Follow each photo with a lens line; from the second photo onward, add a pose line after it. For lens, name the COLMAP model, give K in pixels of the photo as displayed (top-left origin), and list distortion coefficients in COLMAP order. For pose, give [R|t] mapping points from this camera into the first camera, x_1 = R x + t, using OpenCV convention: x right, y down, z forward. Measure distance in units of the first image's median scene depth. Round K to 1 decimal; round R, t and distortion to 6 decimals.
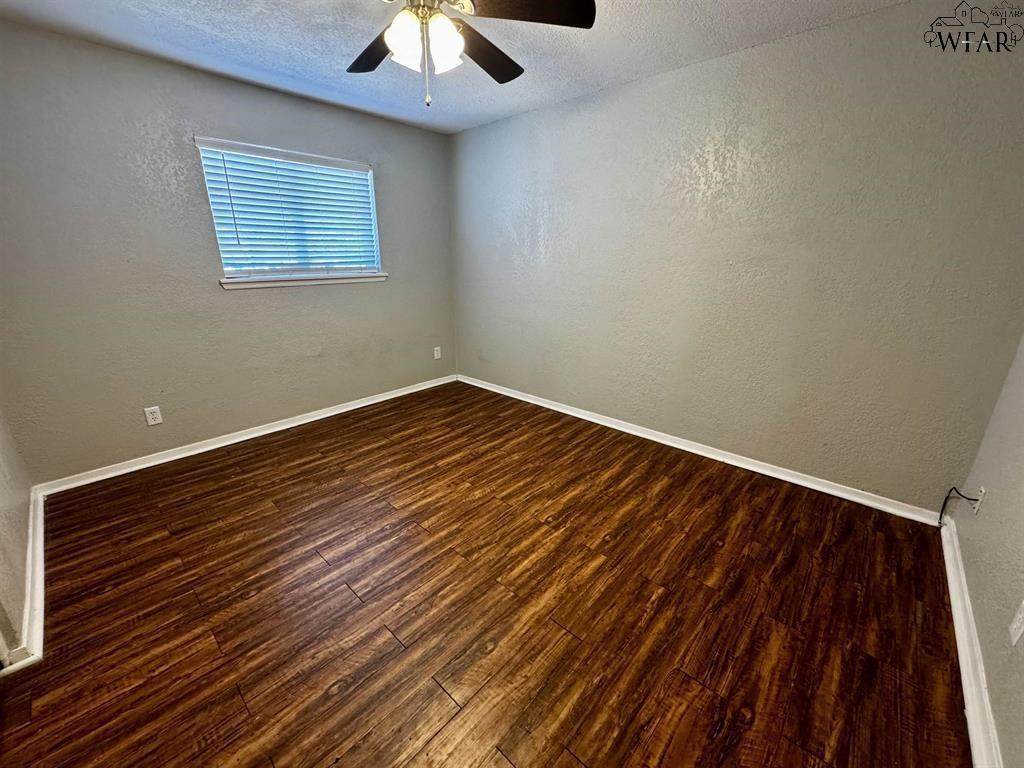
lens RADIAL K [[408.1, 0, 509.4], [0, 408.1, 383.7], [0, 0, 1]] dist [-0.002689, 0.001163]
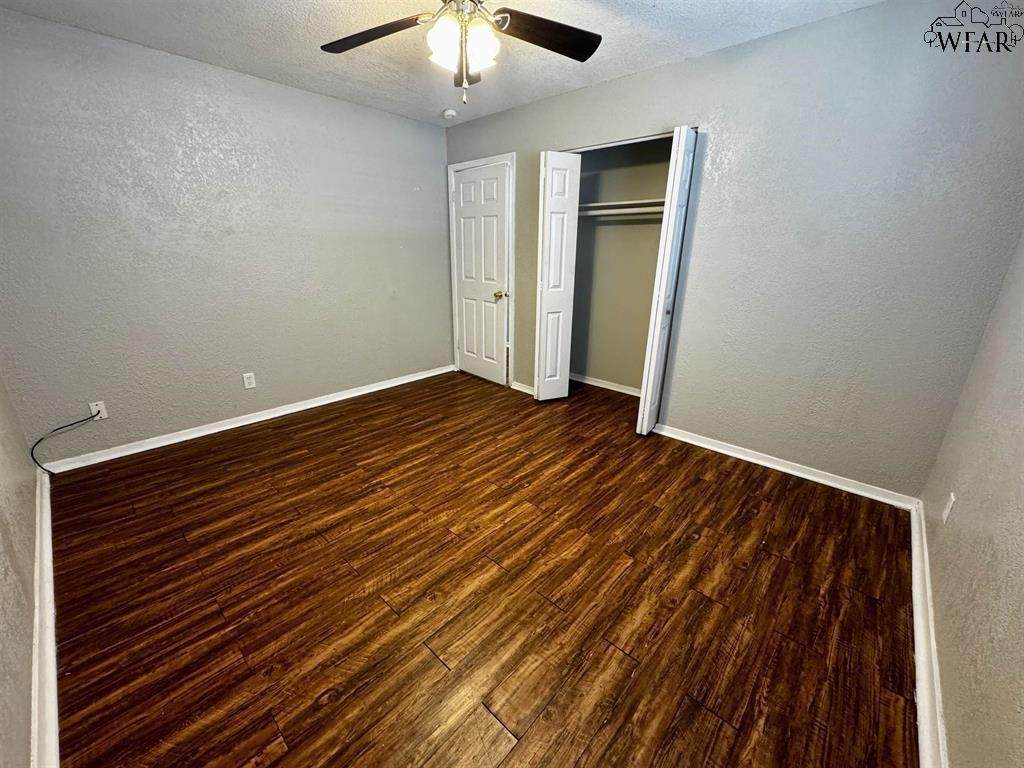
lens RADIAL K [[408.1, 0, 508.6], [0, 408.1, 388.5], [0, 0, 1]] dist [-0.002689, 0.001163]
pose [[-0.999924, -0.012198, -0.001991, -0.218368], [-0.010983, 0.803167, 0.595653, -0.488035], [-0.005667, 0.595630, -0.803239, 1.573889]]
